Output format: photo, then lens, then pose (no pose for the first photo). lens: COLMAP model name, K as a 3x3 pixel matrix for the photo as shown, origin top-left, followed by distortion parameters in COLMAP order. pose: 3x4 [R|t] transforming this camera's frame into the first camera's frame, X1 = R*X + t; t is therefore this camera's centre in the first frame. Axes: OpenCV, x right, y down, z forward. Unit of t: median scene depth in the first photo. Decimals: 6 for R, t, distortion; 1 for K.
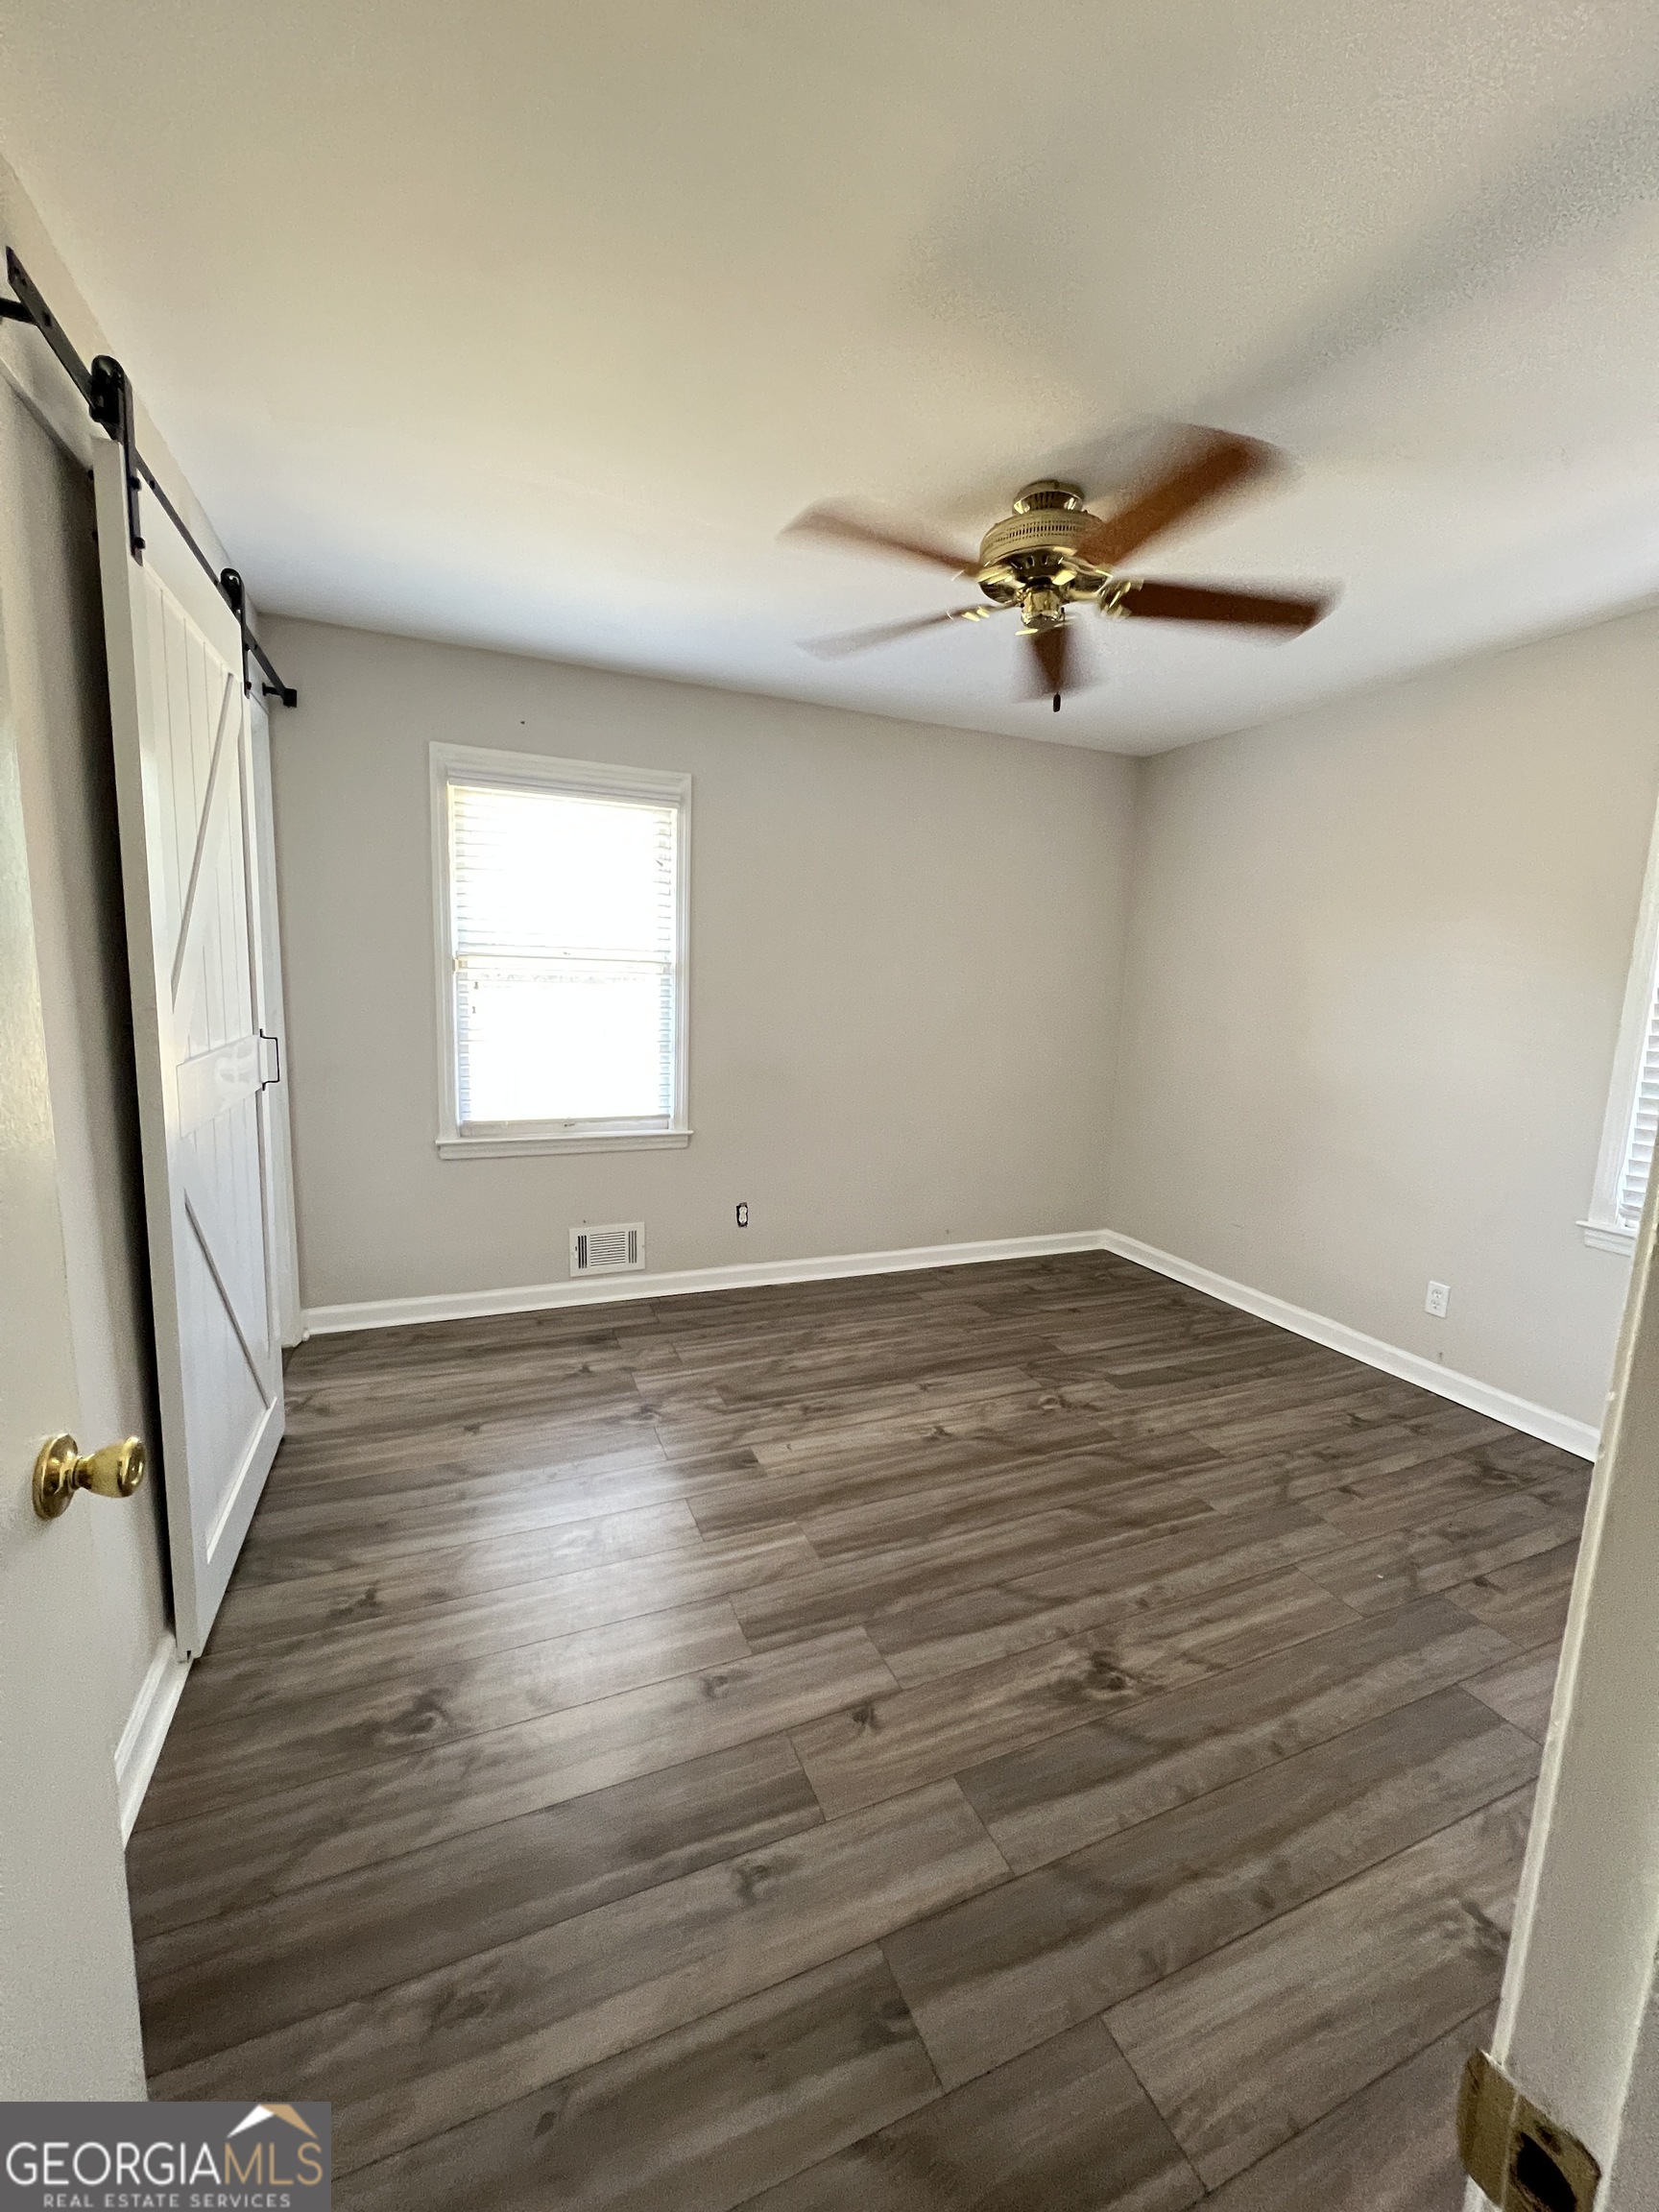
lens RADIAL K [[885.8, 0, 826.9], [0, 885.8, 1103.7], [0, 0, 1]] dist [-0.000829, 0.000119]
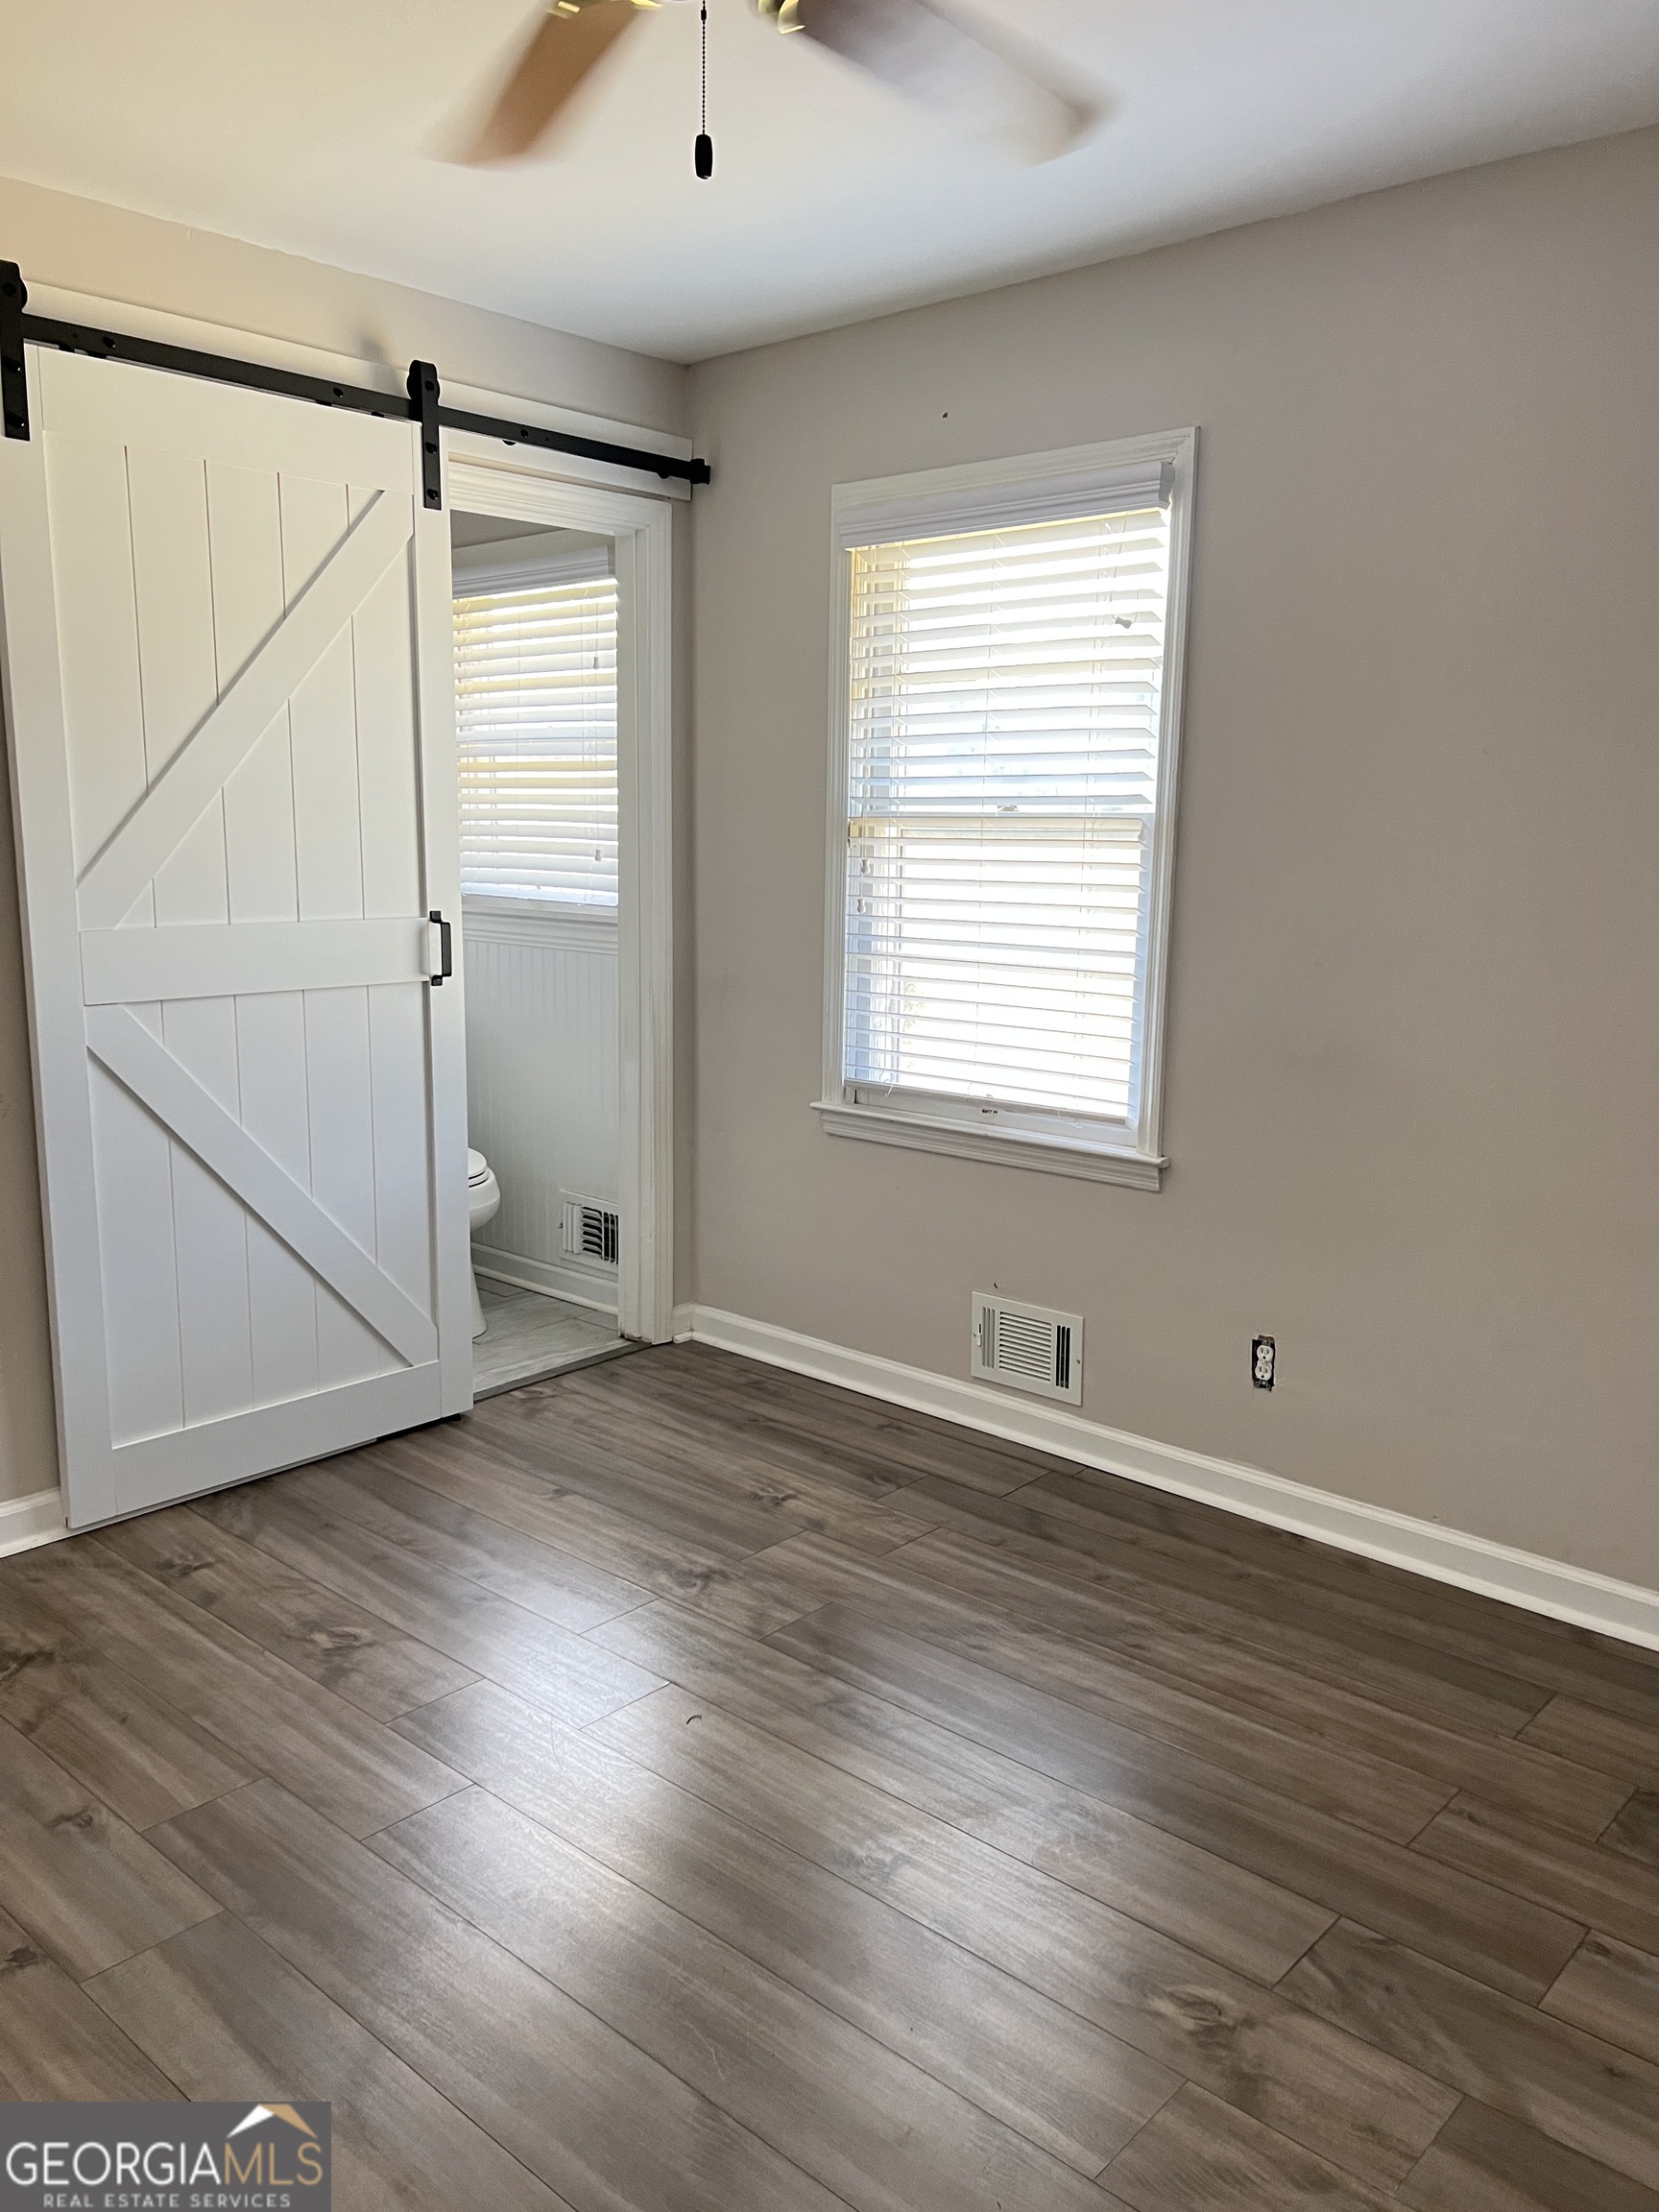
lens RADIAL K [[1674.1, 0, 838.8], [0, 1674.1, 1105.6], [0, 0, 1]] dist [0.031419, -0.023189]
pose [[0.421019, 0.127021, -0.898114, 0.673414], [-0.129835, 0.988389, 0.078925, -0.054449], [0.897712, 0.083378, 0.432622, 0.477945]]
